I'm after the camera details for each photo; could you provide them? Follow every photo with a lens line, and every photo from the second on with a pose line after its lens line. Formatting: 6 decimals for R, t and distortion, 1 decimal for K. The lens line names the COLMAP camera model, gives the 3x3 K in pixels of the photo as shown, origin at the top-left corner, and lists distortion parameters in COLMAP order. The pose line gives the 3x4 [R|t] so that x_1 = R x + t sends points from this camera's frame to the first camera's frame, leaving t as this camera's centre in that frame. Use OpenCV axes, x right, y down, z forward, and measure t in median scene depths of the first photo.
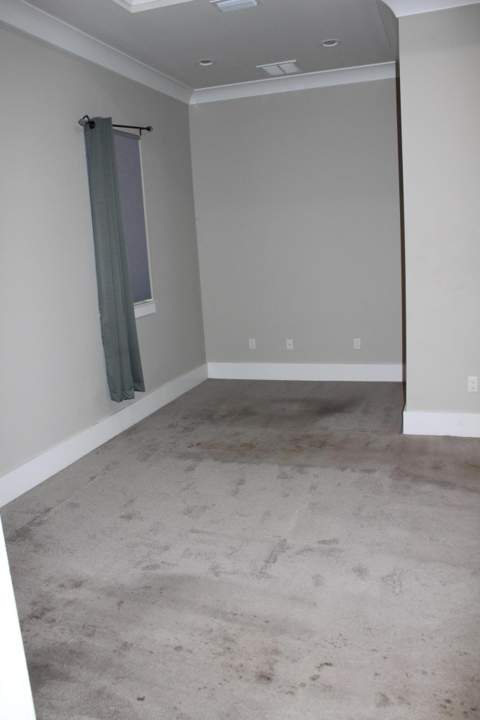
lens RADIAL K [[597.4, 0, 240.0], [0, 597.4, 360.0], [0, 0, 1]] dist [-0.140413, -0.000814]
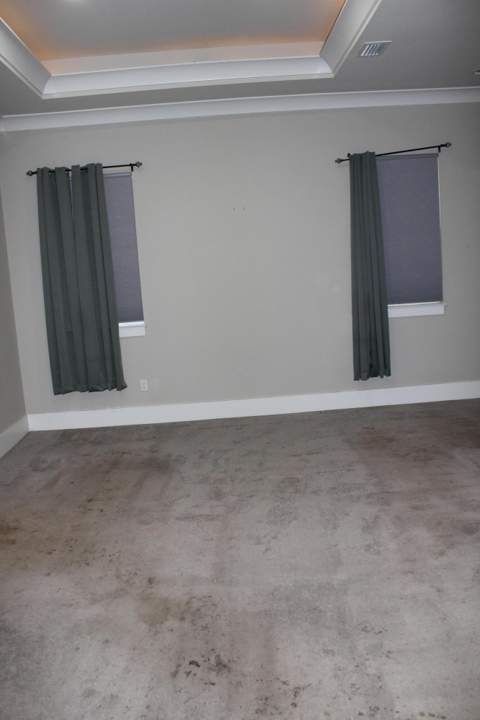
lens RADIAL K [[571.3, 0, 240.0], [0, 571.3, 360.0], [0, 0, 1]] dist [-0.003561, -0.001152]
pose [[0.341819, 0.197105, -0.918863, 0.839753], [-0.105052, 0.979644, 0.171063, -0.156641], [0.933876, 0.038056, 0.355567, 0.294075]]
